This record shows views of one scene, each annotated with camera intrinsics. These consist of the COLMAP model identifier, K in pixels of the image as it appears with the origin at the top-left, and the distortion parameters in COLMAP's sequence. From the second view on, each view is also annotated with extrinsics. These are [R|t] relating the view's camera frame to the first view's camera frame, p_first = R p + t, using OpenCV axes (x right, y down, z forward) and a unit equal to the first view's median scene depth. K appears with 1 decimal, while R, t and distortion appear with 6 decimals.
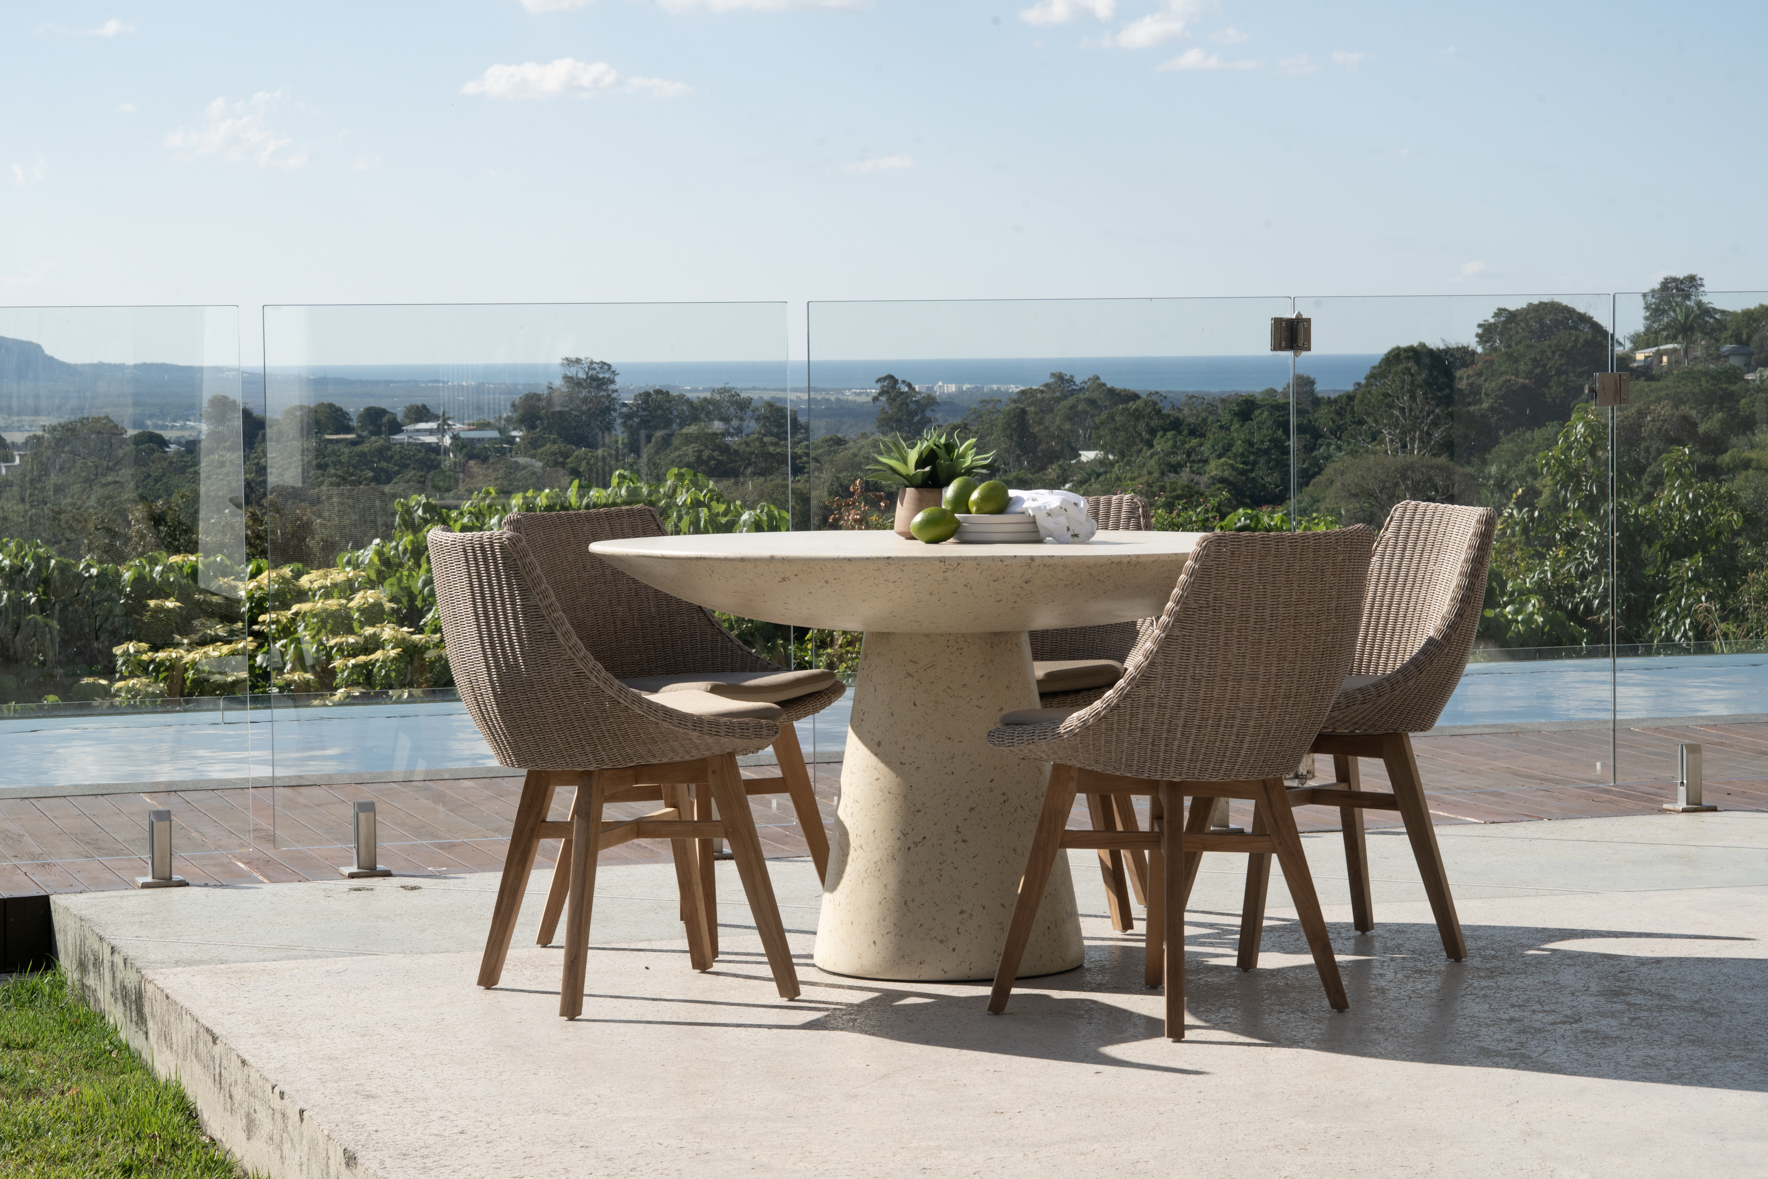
lens RADIAL K [[4406.3, 0, 884.0], [0, 4406.3, 589.5], [0, 0, 1]] dist [0.199104, 0.022499]
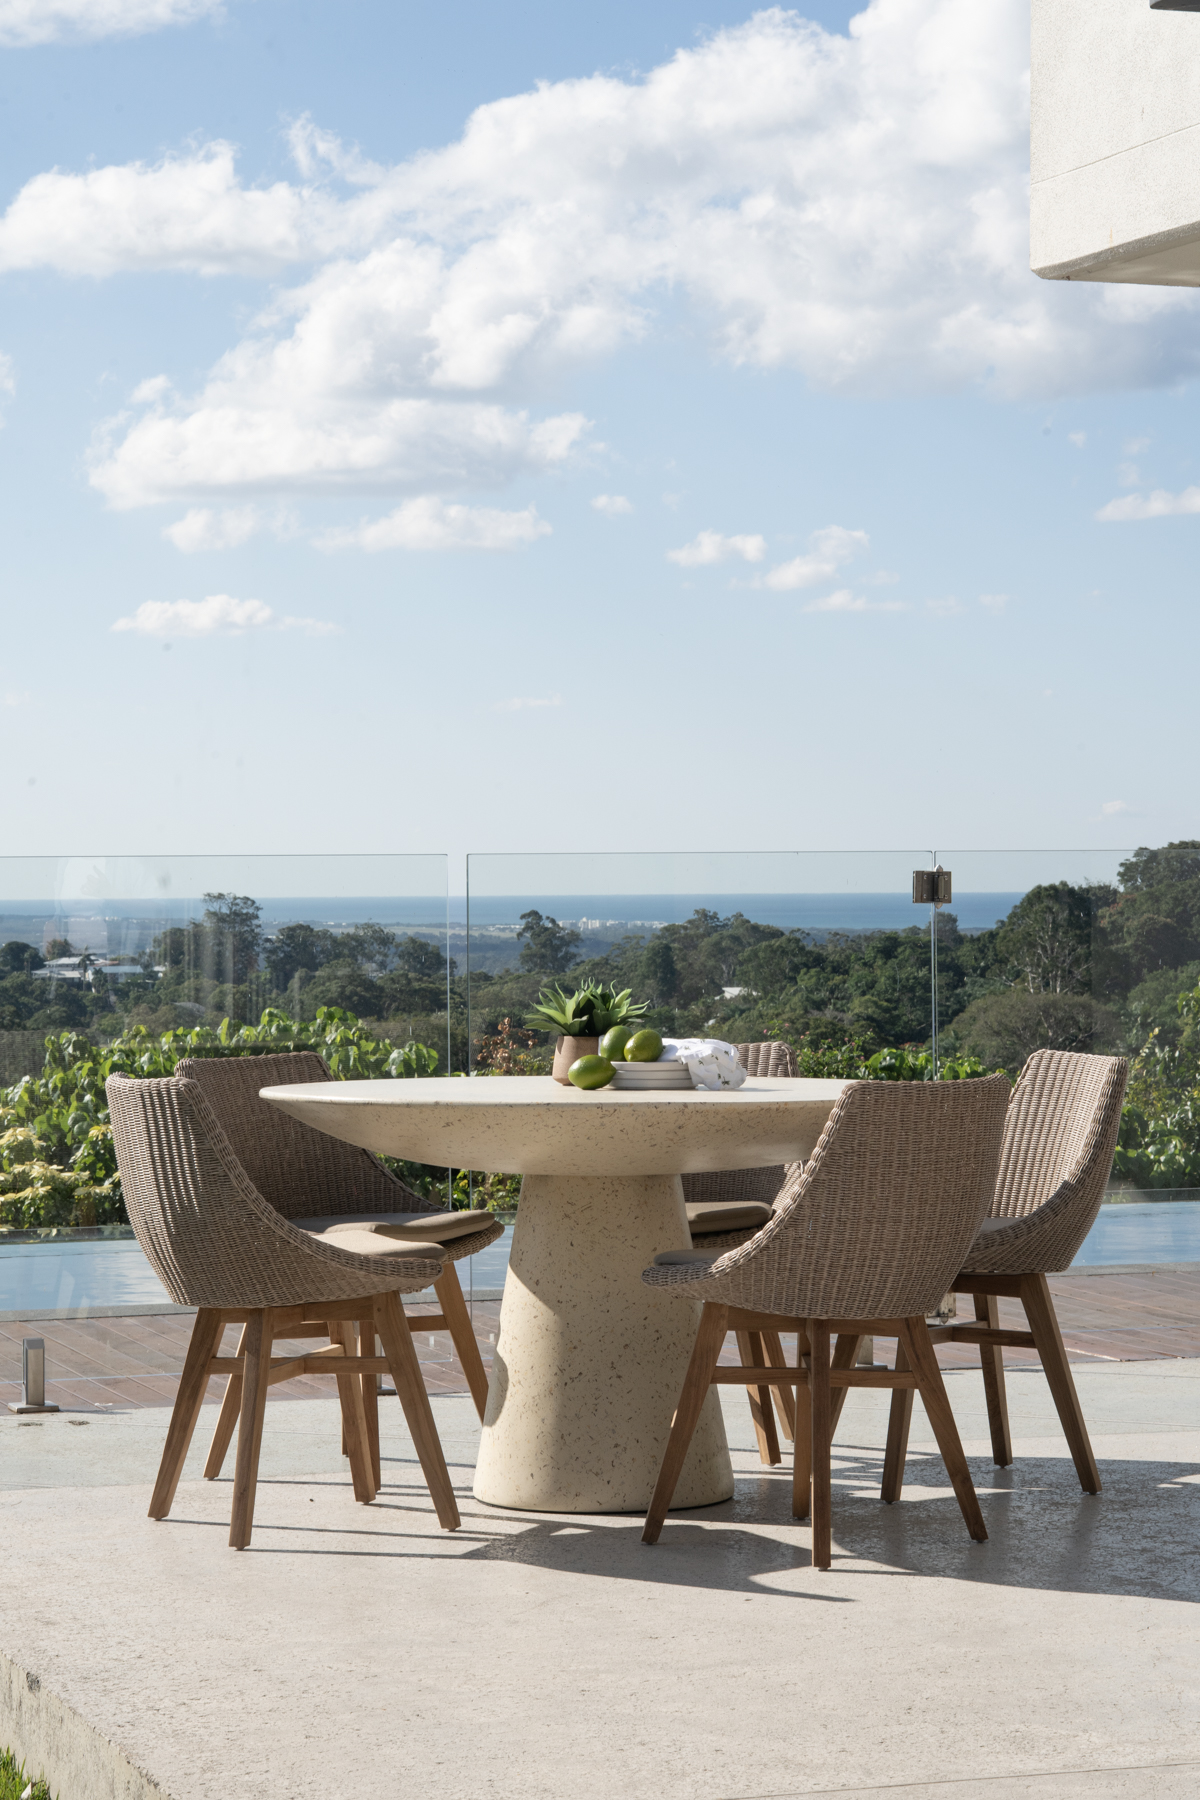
lens RADIAL K [[4417.0, 0, 600.0], [0, 4417.0, 900.0], [0, 0, 1]] dist [0.169133, 0.314234]
pose [[0.999860, 0.003389, 0.016370, -0.003526], [-0.002549, 0.998694, -0.051027, -0.001828], [-0.016521, 0.050978, 0.998563, -0.044632]]
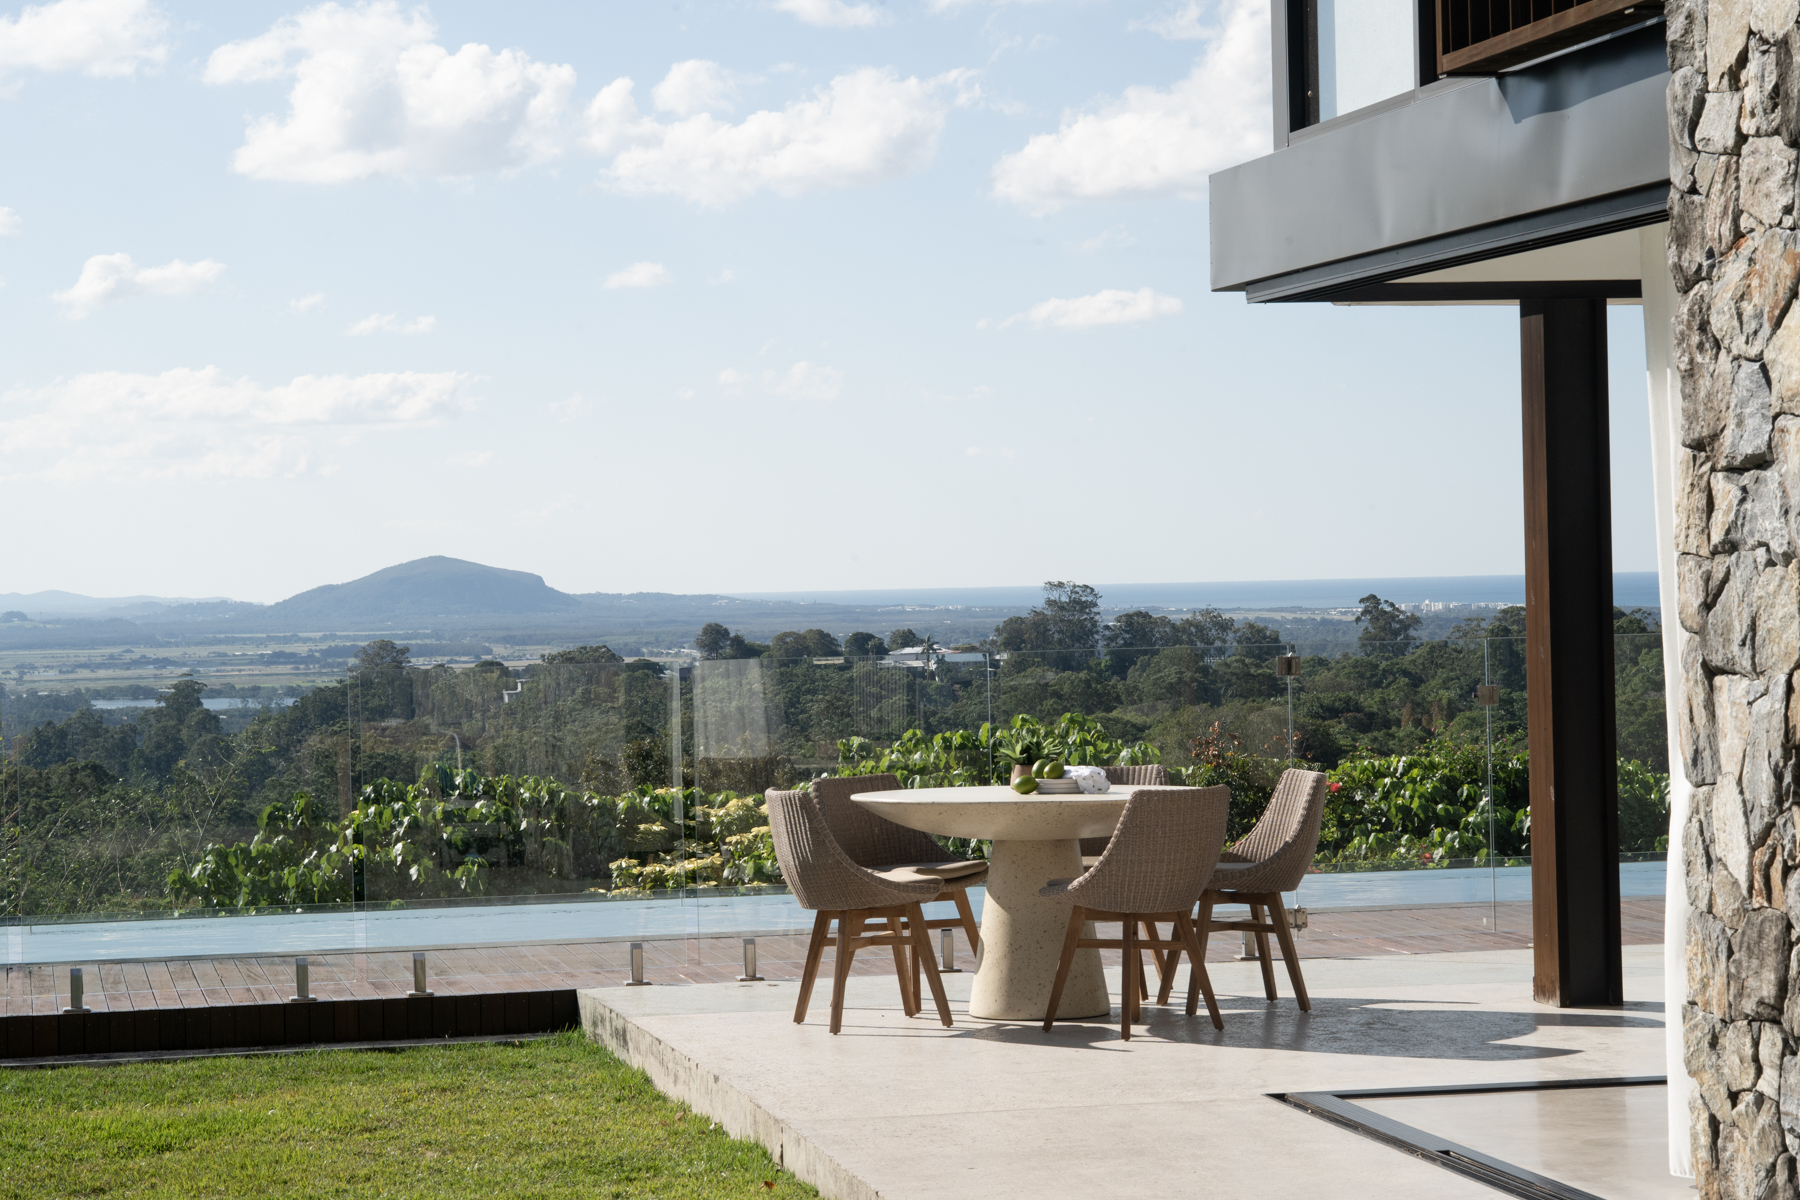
lens RADIAL K [[4486.1, 0, 900.0], [0, 4486.1, 600.0], [0, 0, 1]] dist [0.199104, 0.022499]
pose [[0.994157, -0.011544, -0.107322, 0.159804], [0.006512, 0.998868, -0.047117, -0.002873], [0.107744, 0.046143, 0.993107, -0.916792]]
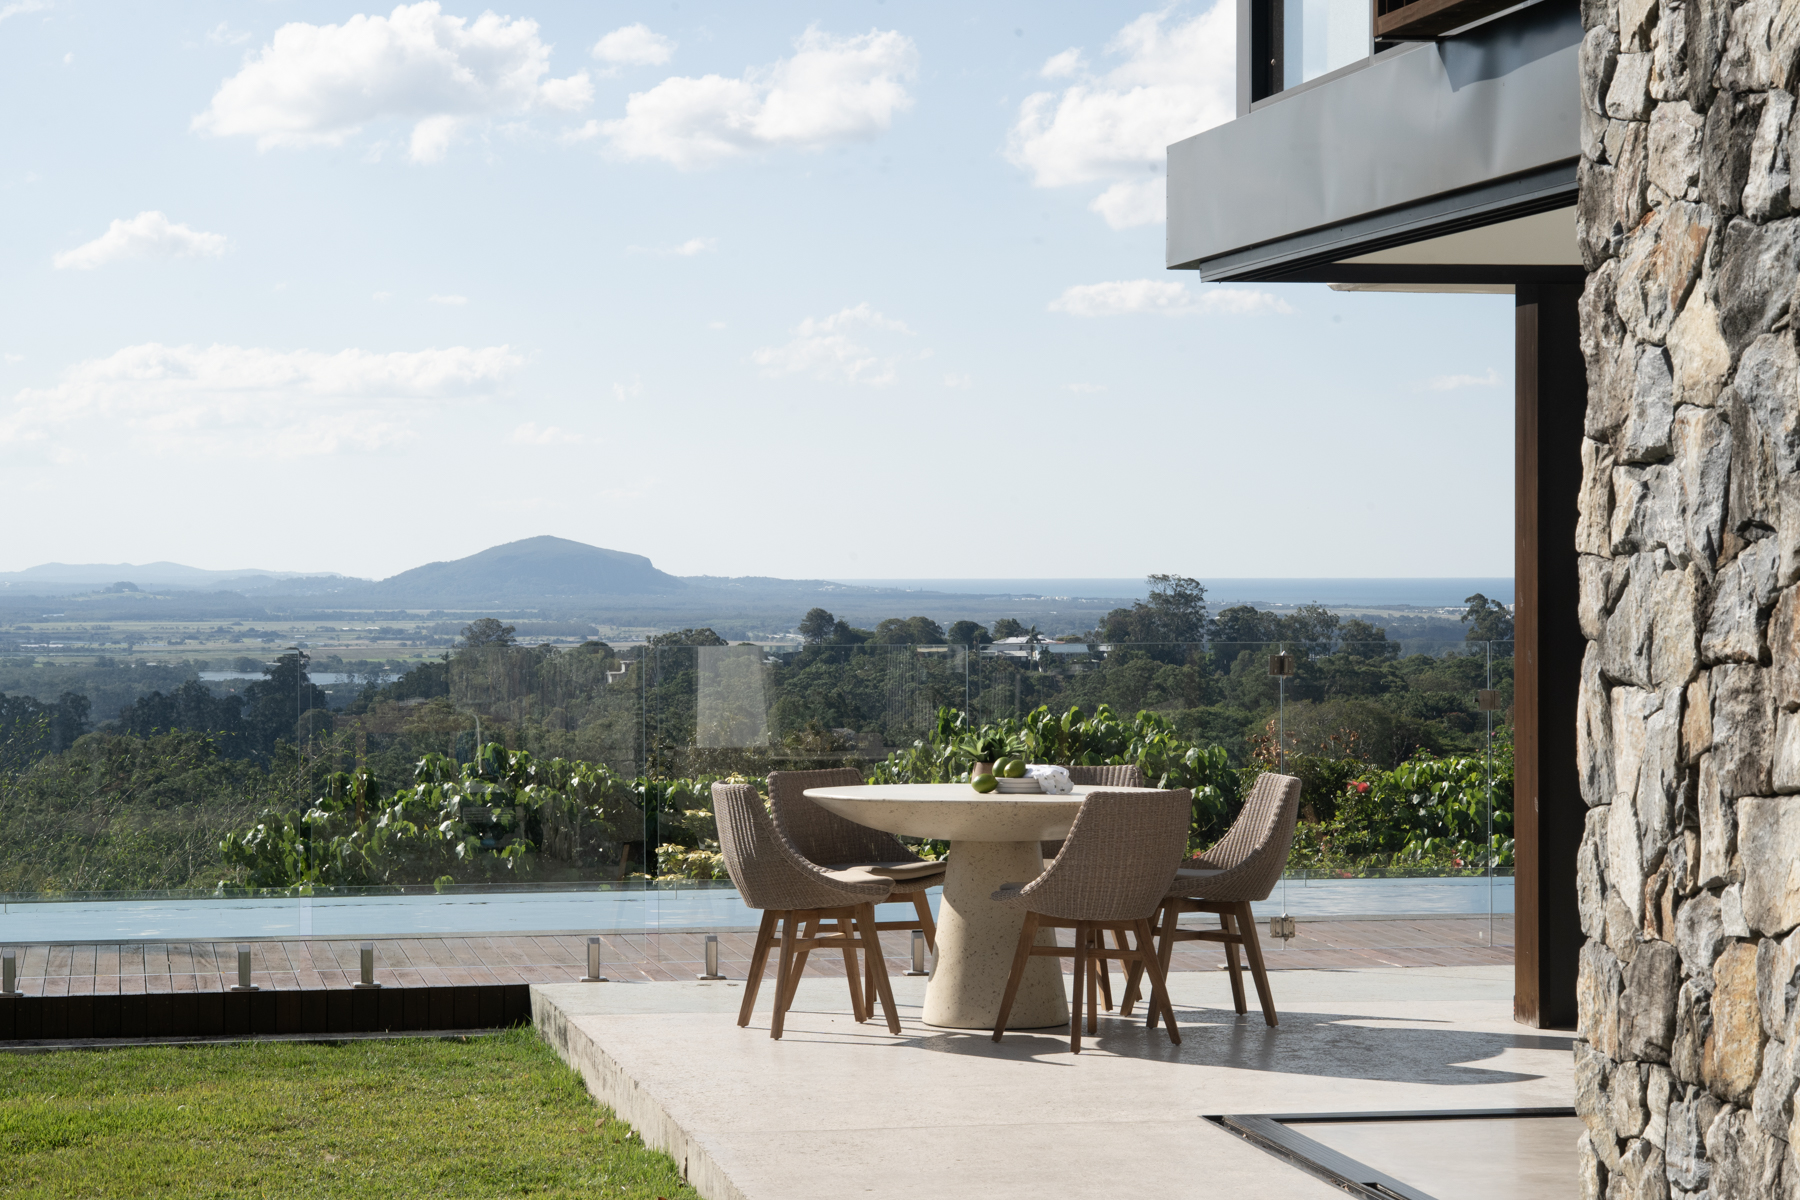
lens RADIAL K [[4472.9, 0, 907.6], [0, 4472.9, 613.4], [0, 0, 1]] dist [0.211597, -0.182672]
pose [[0.991389, 0.010518, -0.130523, 0.211865], [-0.016060, 0.999010, -0.041484, -0.006903], [0.129957, 0.043223, 0.990577, -0.826730]]
